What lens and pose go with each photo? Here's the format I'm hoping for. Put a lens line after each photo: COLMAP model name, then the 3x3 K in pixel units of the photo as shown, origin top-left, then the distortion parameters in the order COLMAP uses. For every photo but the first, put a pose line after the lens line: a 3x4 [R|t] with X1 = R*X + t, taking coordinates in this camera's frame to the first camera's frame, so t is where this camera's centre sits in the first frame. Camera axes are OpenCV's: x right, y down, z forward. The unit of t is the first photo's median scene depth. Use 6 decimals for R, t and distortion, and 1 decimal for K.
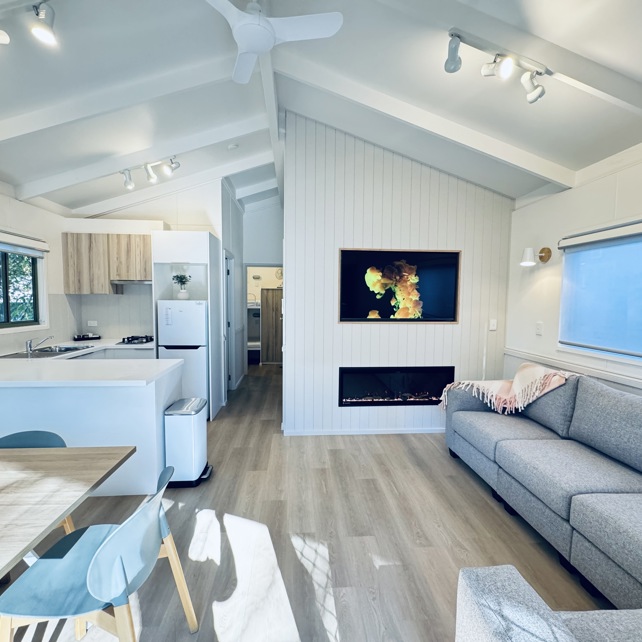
lens RADIAL K [[349.4, 0, 324.9], [0, 349.4, 321.2], [0, 0, 1]] dist [0.000310, -0.000113]
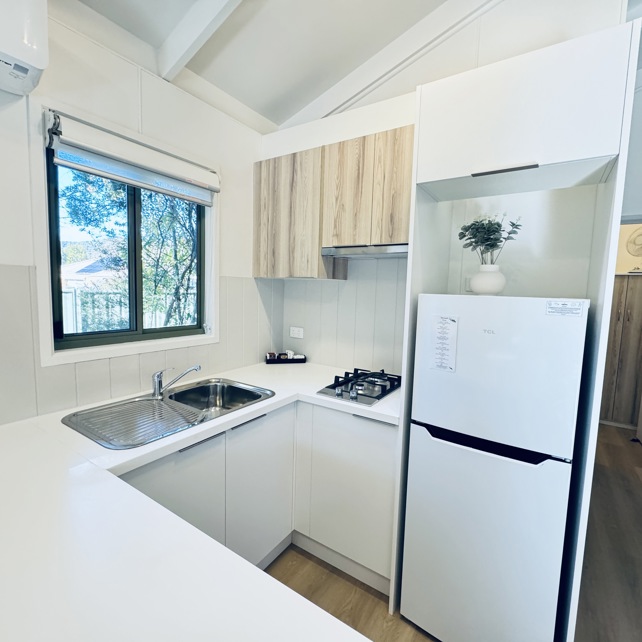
lens RADIAL K [[349.4, 0, 321.2], [0, 349.4, 322.1], [0, 0, 1]] dist [0.000310, -0.000113]
pose [[0.794984, 0.075995, -0.601851, -0.325142], [-0.063205, 0.997099, 0.042415, -0.038333], [0.603328, 0.004320, 0.797481, 0.625535]]
